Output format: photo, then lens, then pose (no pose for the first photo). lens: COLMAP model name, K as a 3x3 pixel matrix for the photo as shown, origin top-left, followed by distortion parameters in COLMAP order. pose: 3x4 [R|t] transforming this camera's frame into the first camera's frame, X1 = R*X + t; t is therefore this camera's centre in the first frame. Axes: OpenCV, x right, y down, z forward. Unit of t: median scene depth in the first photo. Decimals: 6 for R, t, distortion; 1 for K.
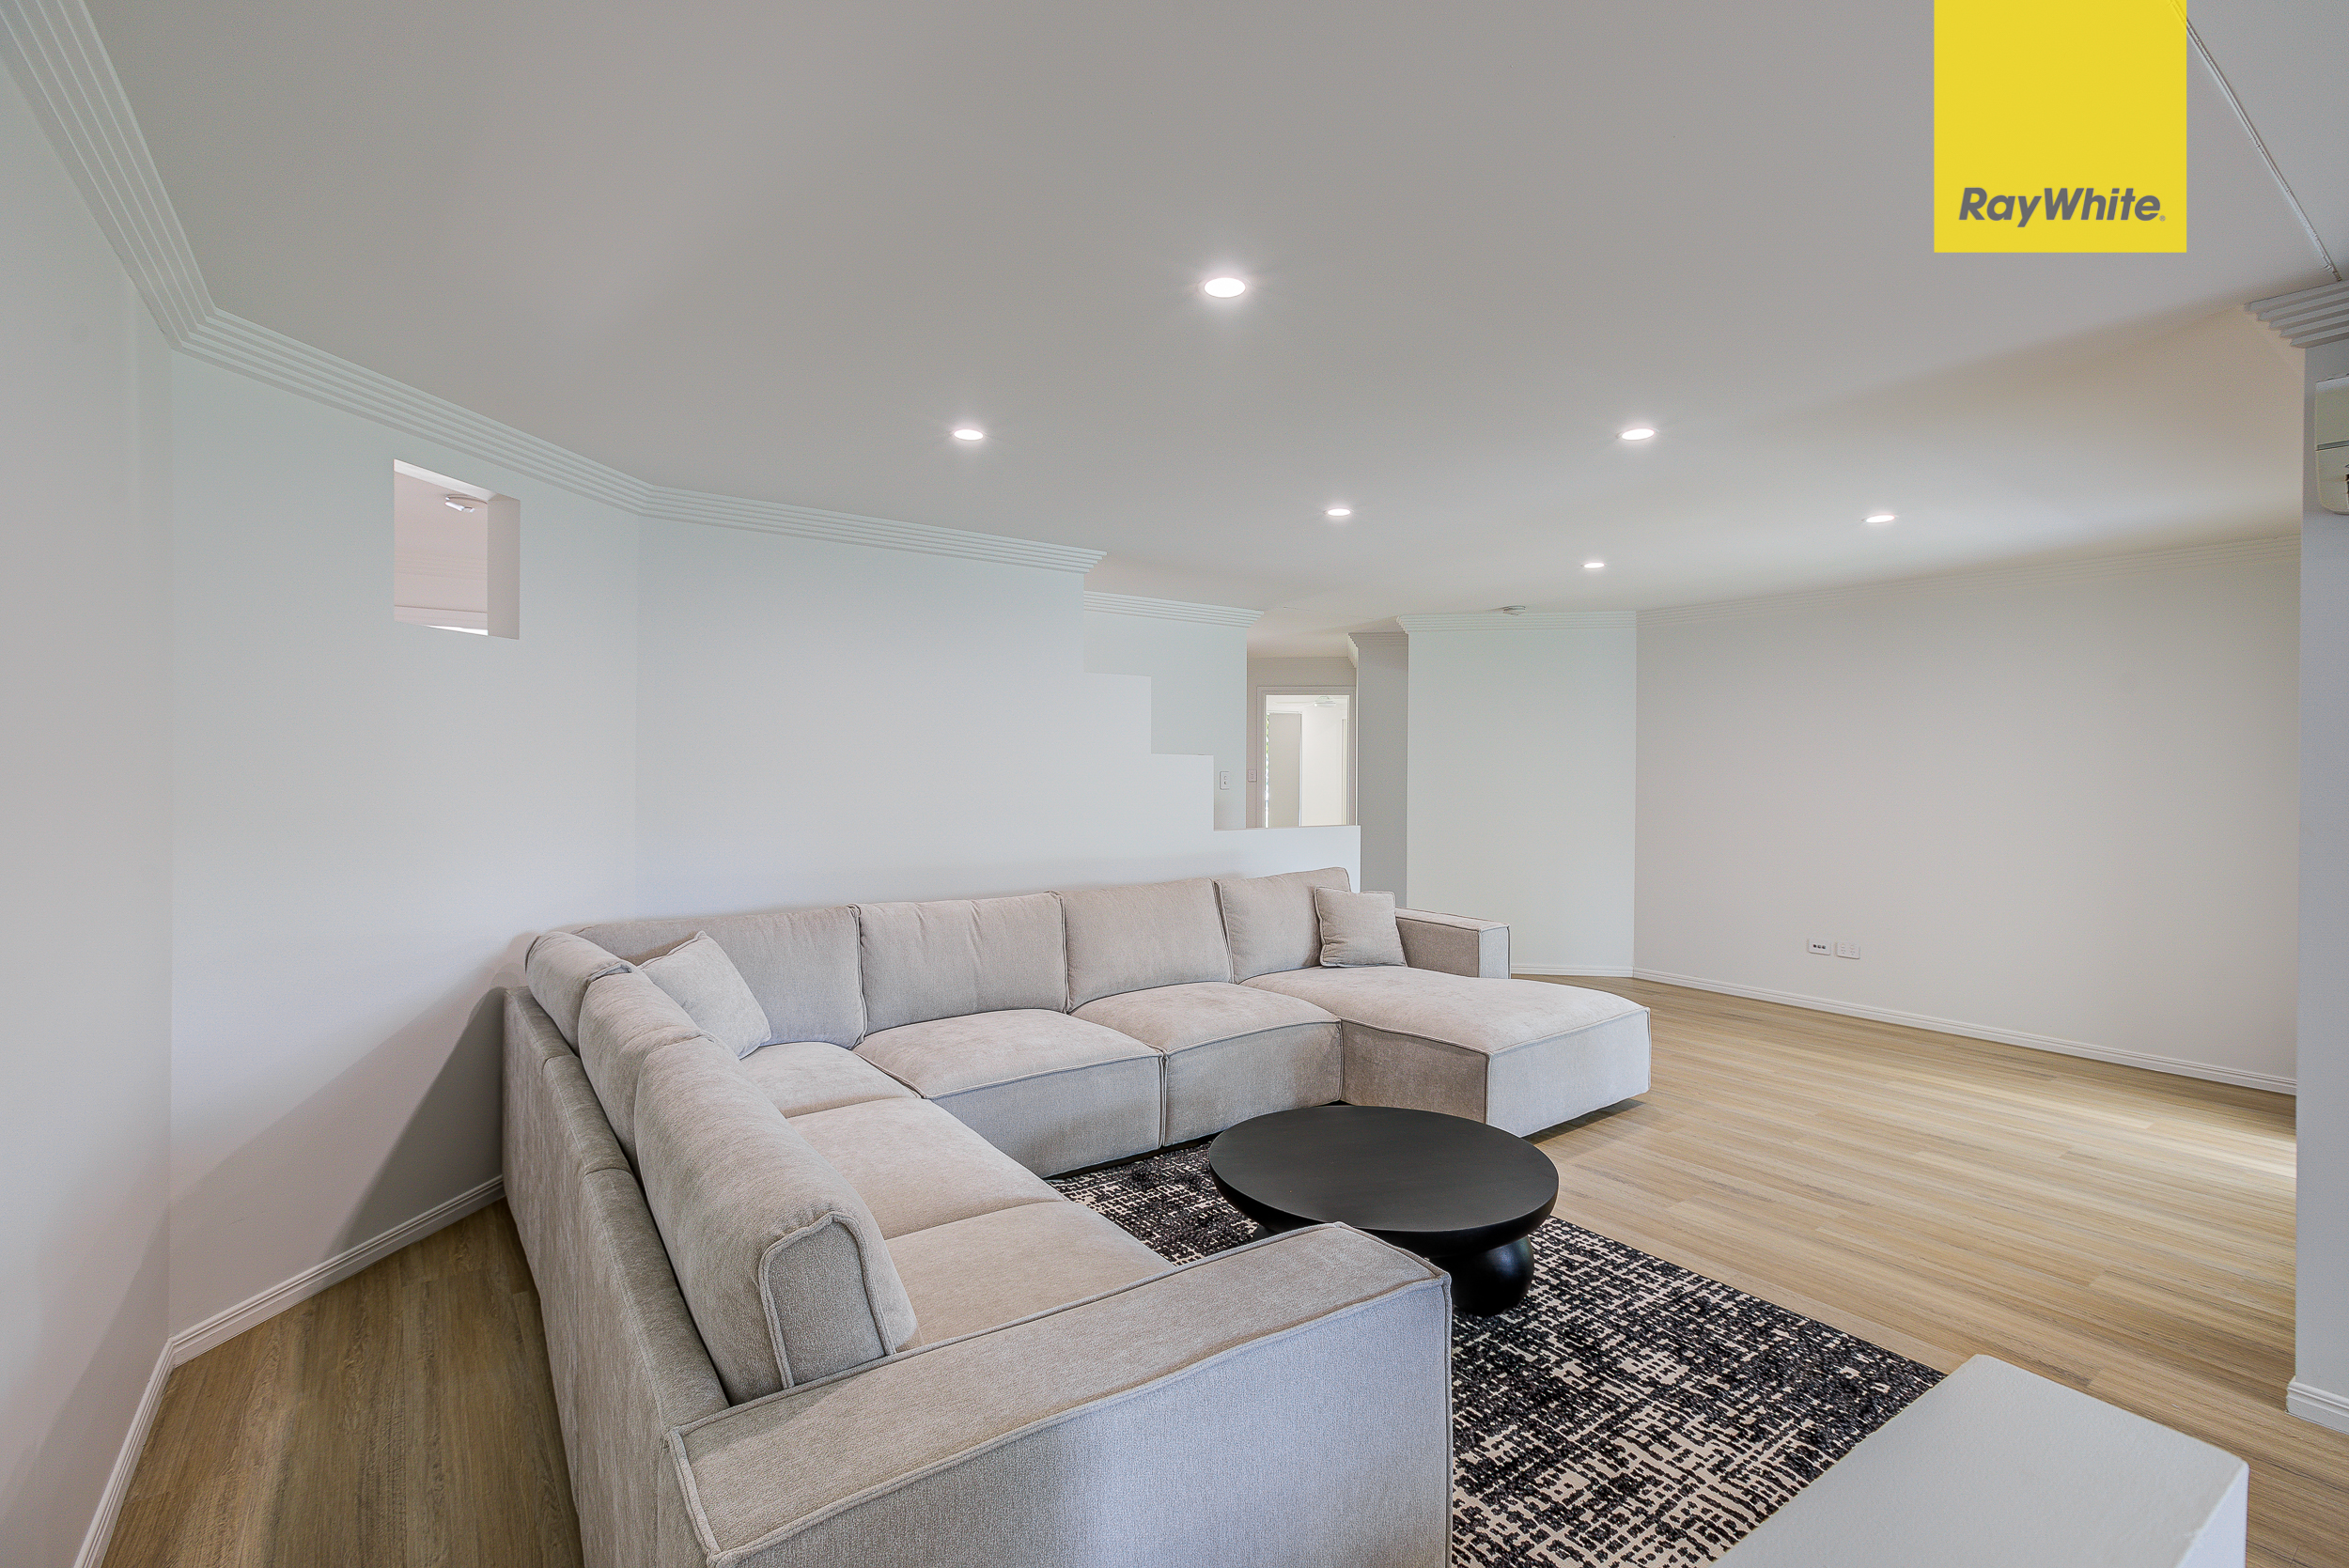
lens RADIAL K [[1066.8, 0, 1178.4], [0, 1066.8, 782.2], [0, 0, 1]] dist [-0.001673, -0.000065]
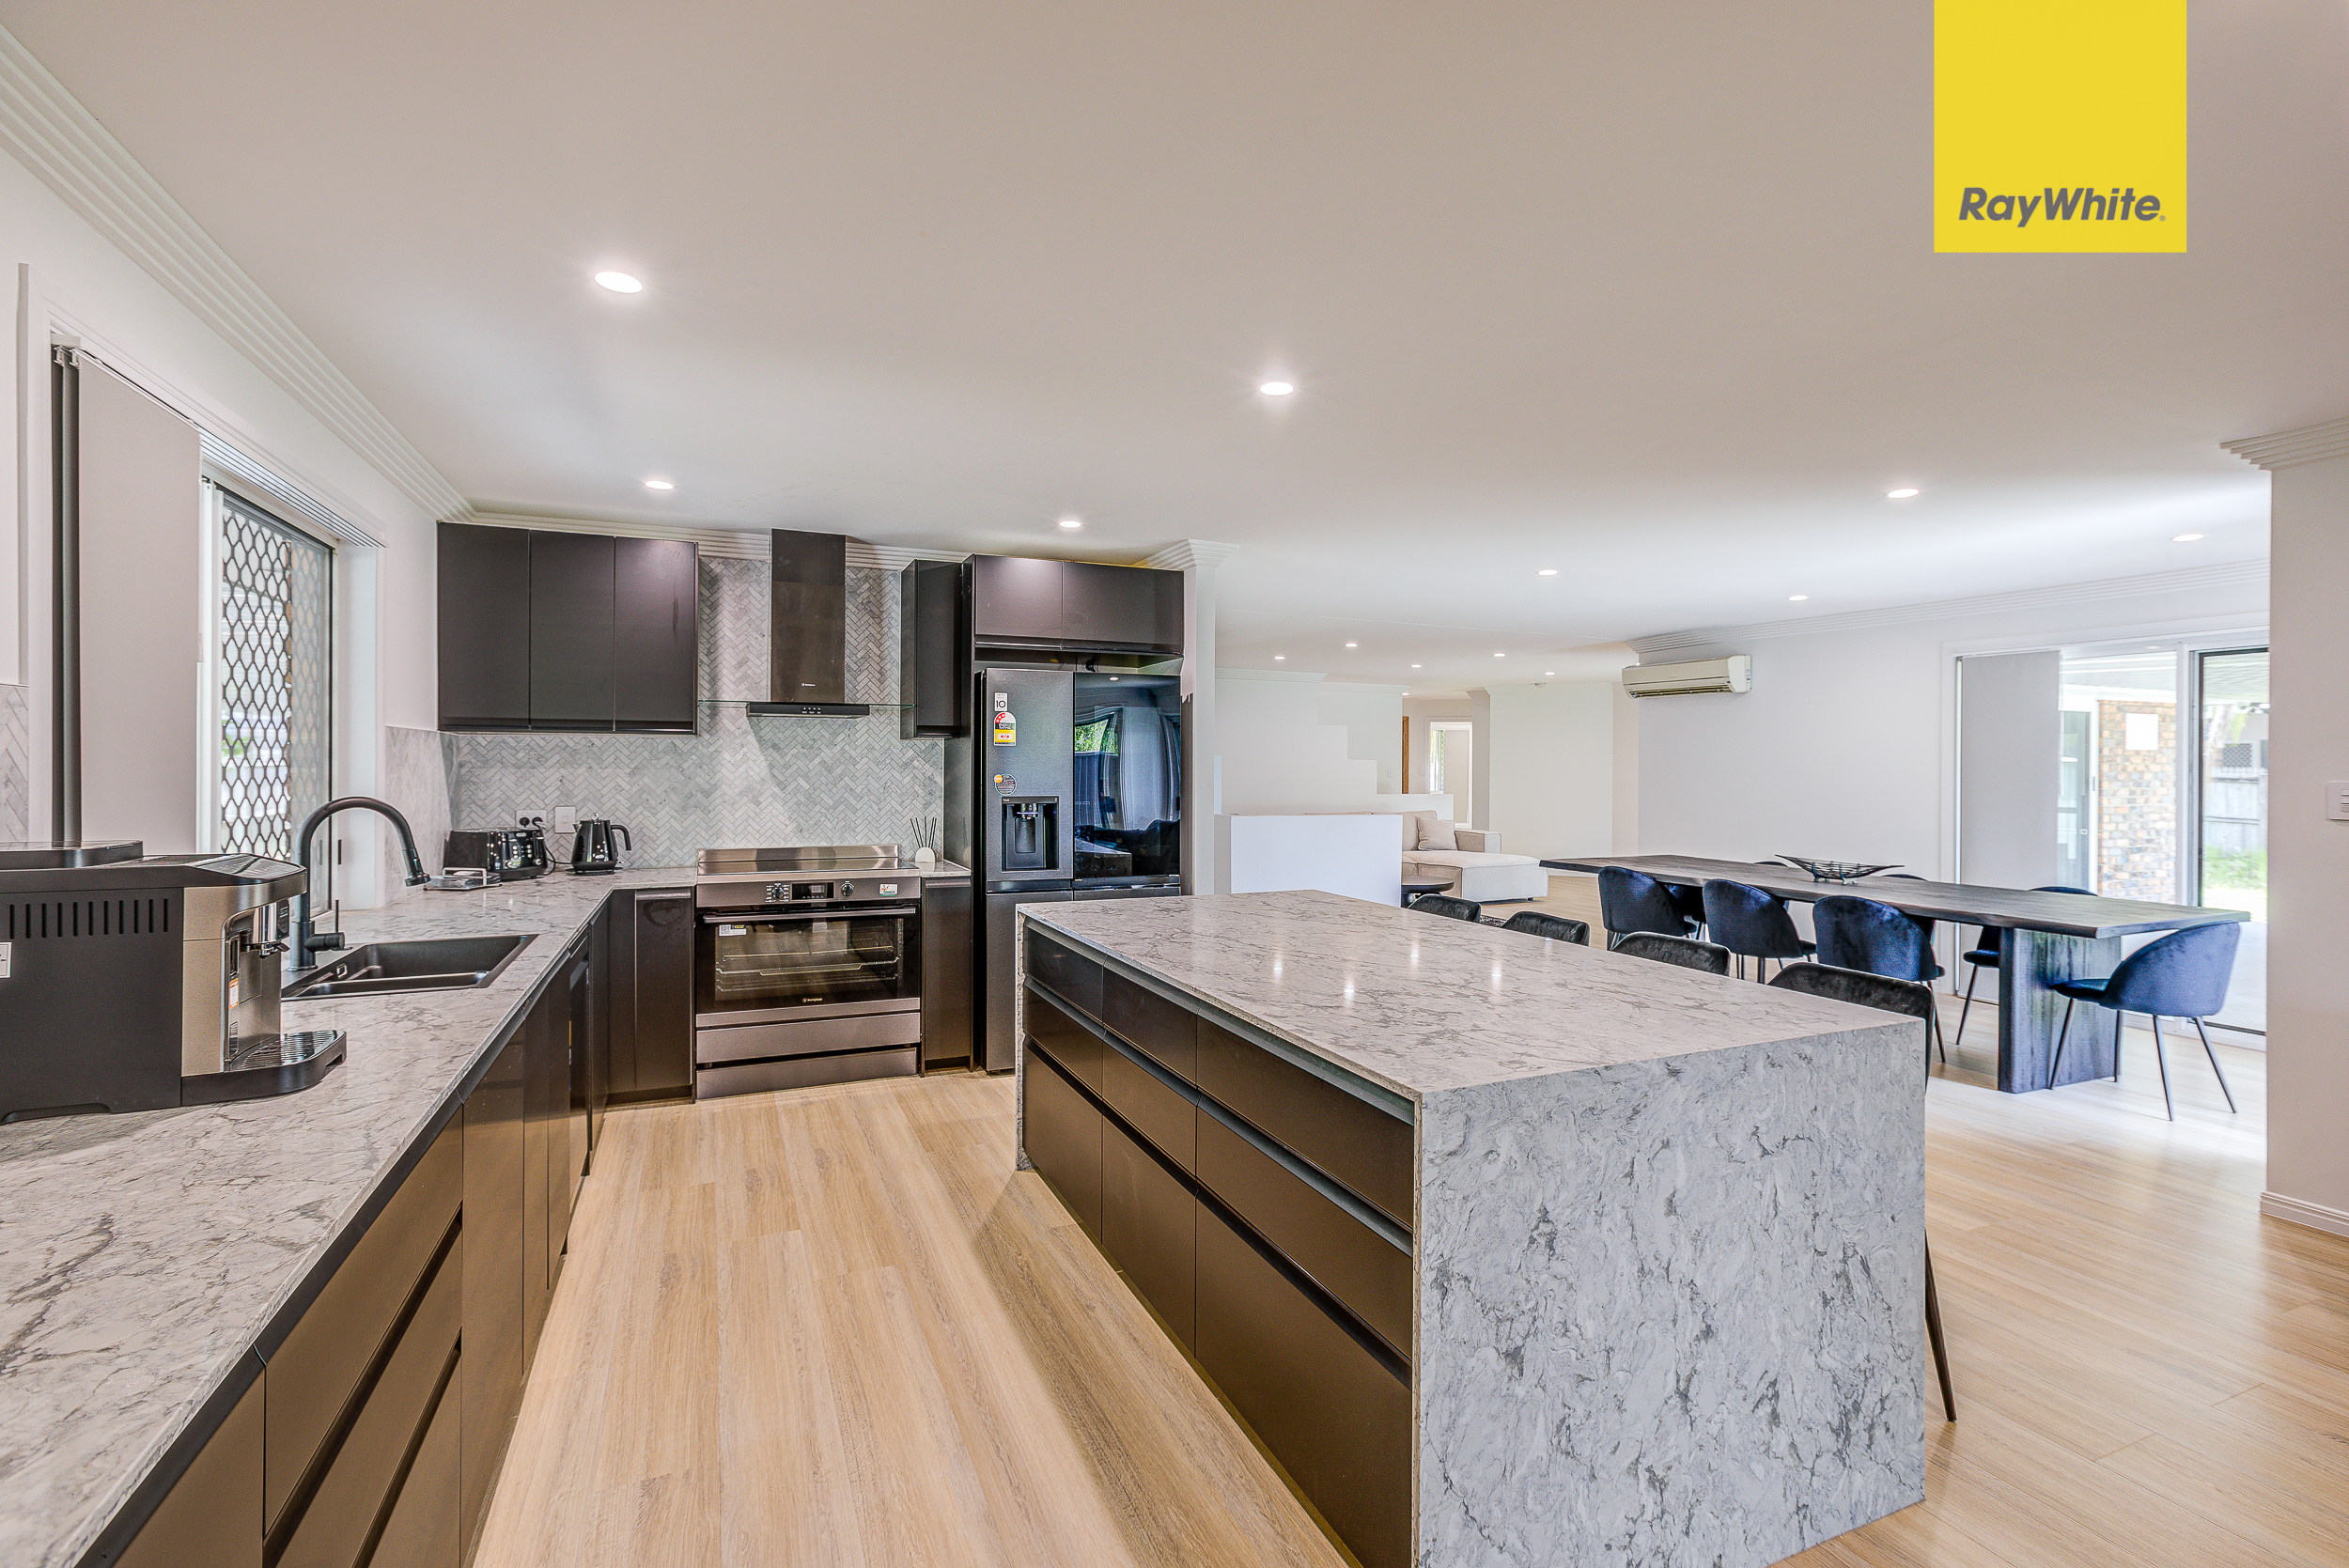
lens RADIAL K [[1066.8, 0, 1173.8], [0, 1066.8, 774.8], [0, 0, 1]] dist [-0.001673, -0.000065]
pose [[0.977829, -0.000939, -0.209401, 0.095768], [0.000950, 1.000000, -0.000051, 0.005322], [0.209401, -0.000149, 0.977830, -1.408209]]
